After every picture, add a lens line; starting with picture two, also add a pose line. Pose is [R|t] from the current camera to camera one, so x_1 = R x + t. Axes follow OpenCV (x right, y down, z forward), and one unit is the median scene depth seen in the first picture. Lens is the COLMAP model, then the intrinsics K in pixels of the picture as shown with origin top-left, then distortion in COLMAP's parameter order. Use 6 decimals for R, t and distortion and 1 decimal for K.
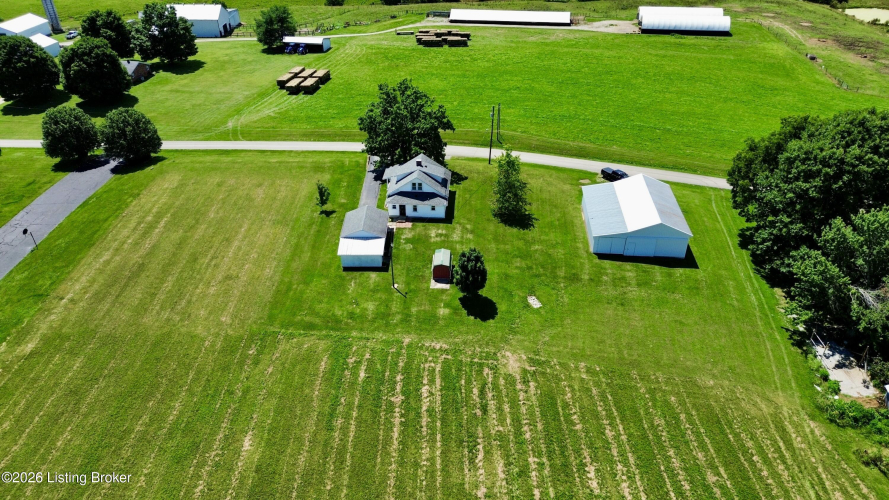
lens RADIAL K [[624.9, 0, 444.5], [0, 624.9, 250.0], [0, 0, 1]] dist [0.074476, -0.069463]
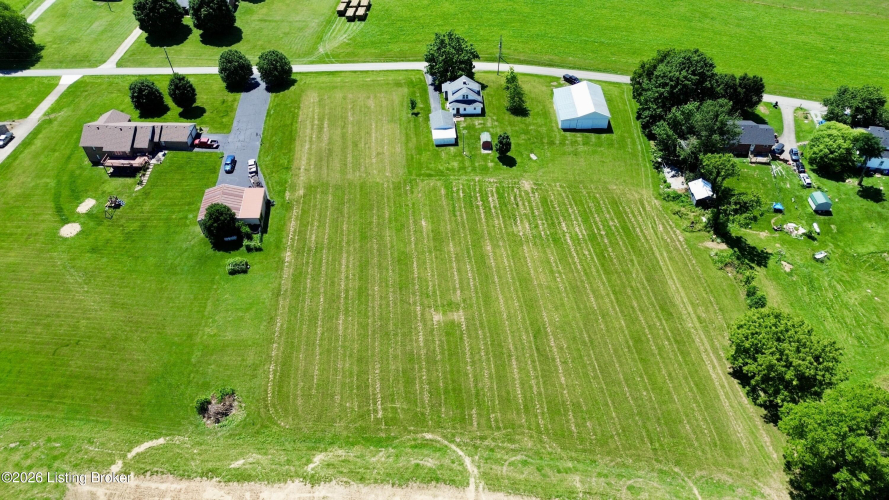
lens RADIAL K [[624.9, 0, 444.5], [0, 624.9, 250.0], [0, 0, 1]] dist [0.074476, -0.069463]
pose [[0.995348, -0.072664, 0.063259, -0.277358], [0.056487, 0.972070, 0.227793, -0.095959], [-0.078044, -0.223160, 0.971653, -0.963461]]
